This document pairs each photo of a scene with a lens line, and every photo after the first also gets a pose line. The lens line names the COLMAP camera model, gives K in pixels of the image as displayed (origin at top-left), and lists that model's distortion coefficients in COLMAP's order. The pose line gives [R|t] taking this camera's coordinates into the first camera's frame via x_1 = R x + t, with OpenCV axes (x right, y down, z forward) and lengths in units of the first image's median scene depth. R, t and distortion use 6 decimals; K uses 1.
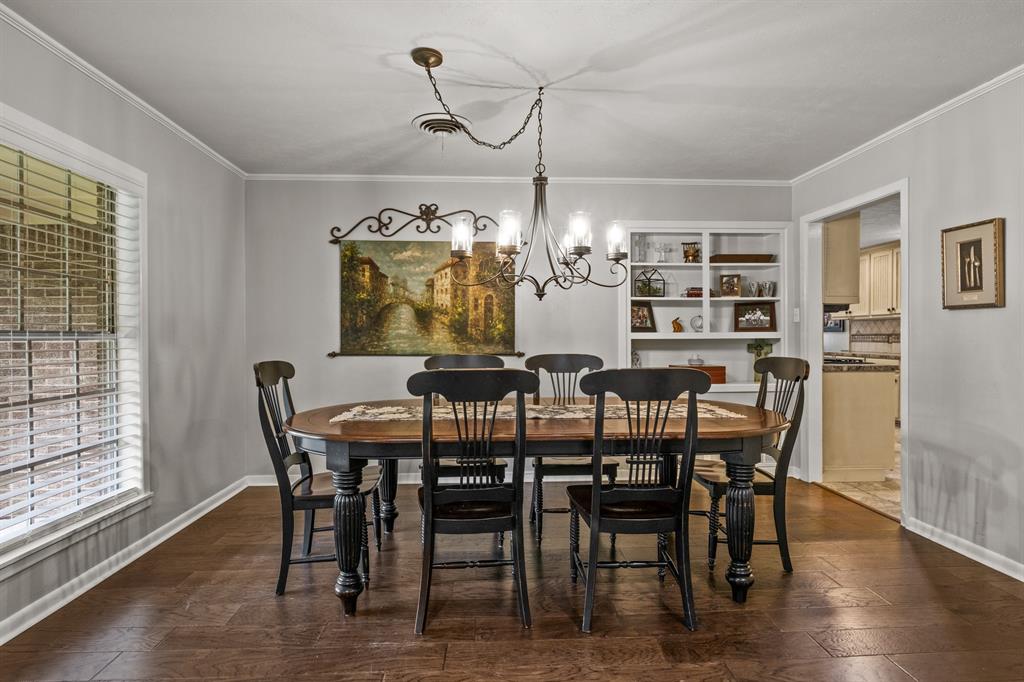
lens RADIAL K [[518.6, 0, 512.8], [0, 518.6, 336.0], [0, 0, 1]] dist [-0.003489, 0.001009]
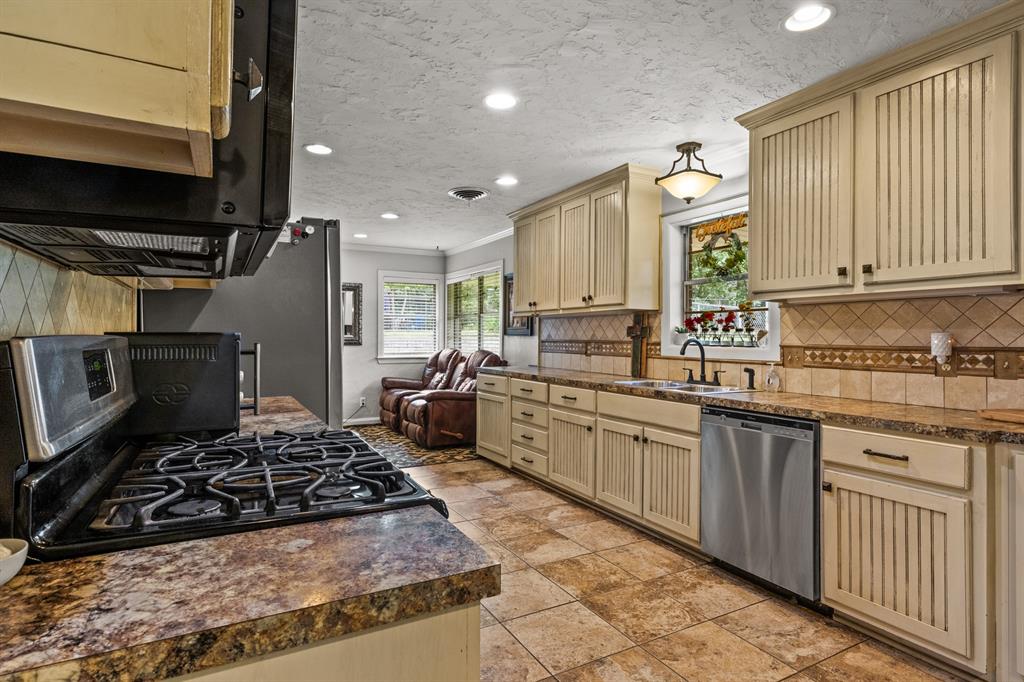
lens RADIAL K [[534.1, 0, 512.9], [0, 534.1, 334.3], [0, 0, 1]] dist [-0.001073, -0.000412]
pose [[0.902157, 0.005113, 0.431377, 0.573129], [-0.003708, 0.999985, -0.004097, -0.012553], [-0.431391, 0.002097, 0.902163, 0.716304]]
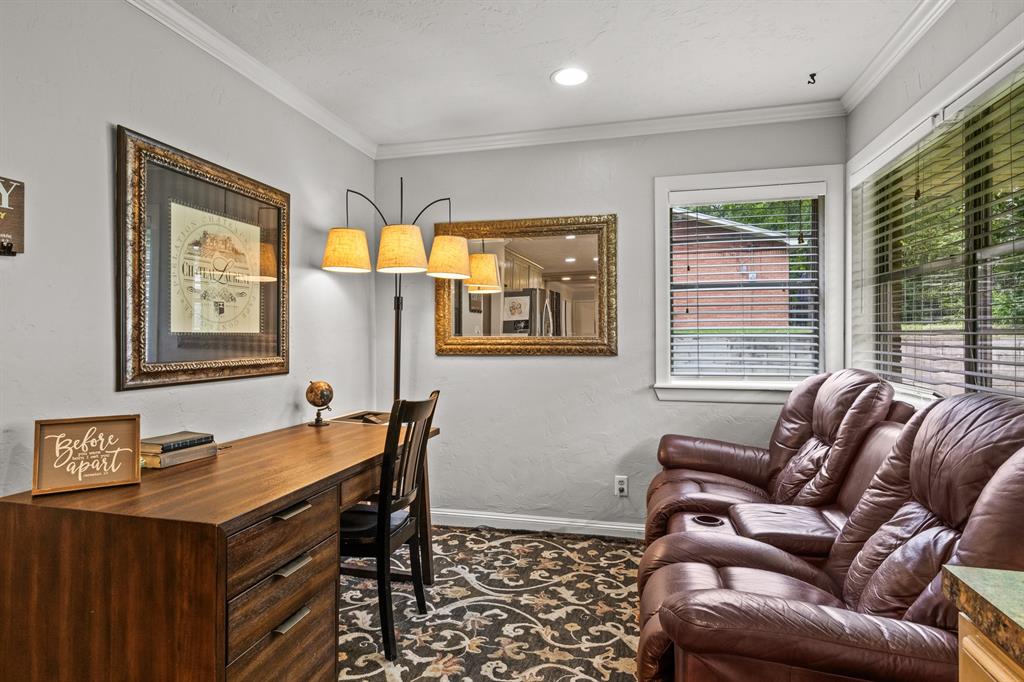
lens RADIAL K [[534.1, 0, 512.6], [0, 534.1, 340.4], [0, 0, 1]] dist [-0.001073, -0.000412]
pose [[0.950582, 0.001526, -0.310471, 0.965203], [0.000439, 0.999980, 0.006260, -0.009015], [0.310474, -0.006087, 0.950562, 1.708512]]
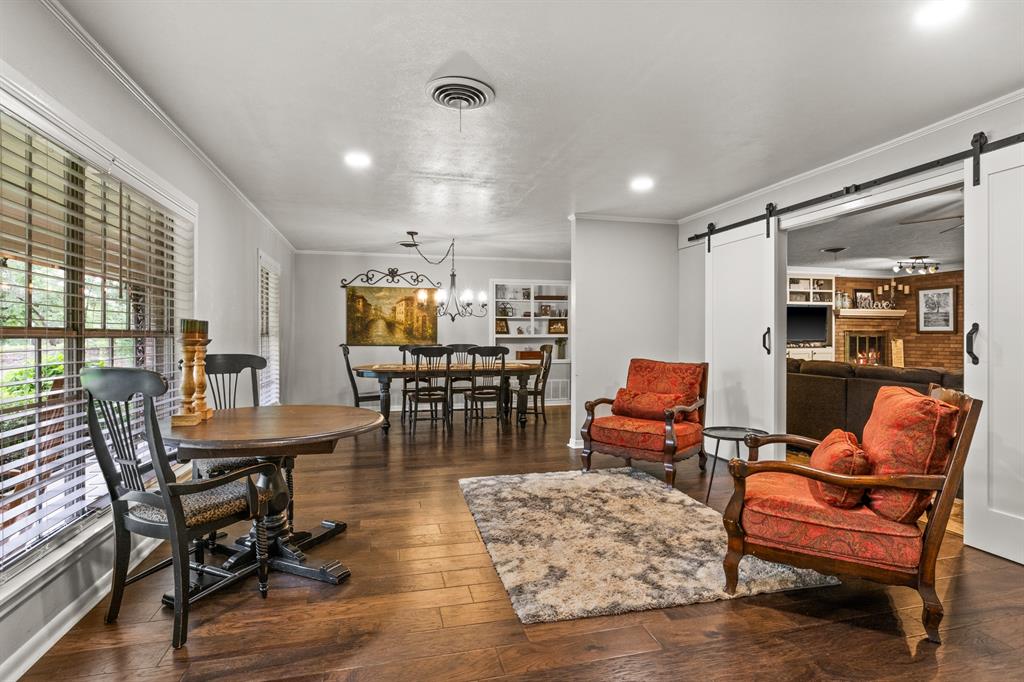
lens RADIAL K [[518.6, 0, 511.8], [0, 518.6, 336.9], [0, 0, 1]] dist [-0.003489, 0.001009]
pose [[0.981418, 0.002803, 0.191862, -0.097755], [-0.003377, 0.999991, 0.002669, -0.002173], [-0.191853, -0.003267, 0.981418, -1.002836]]
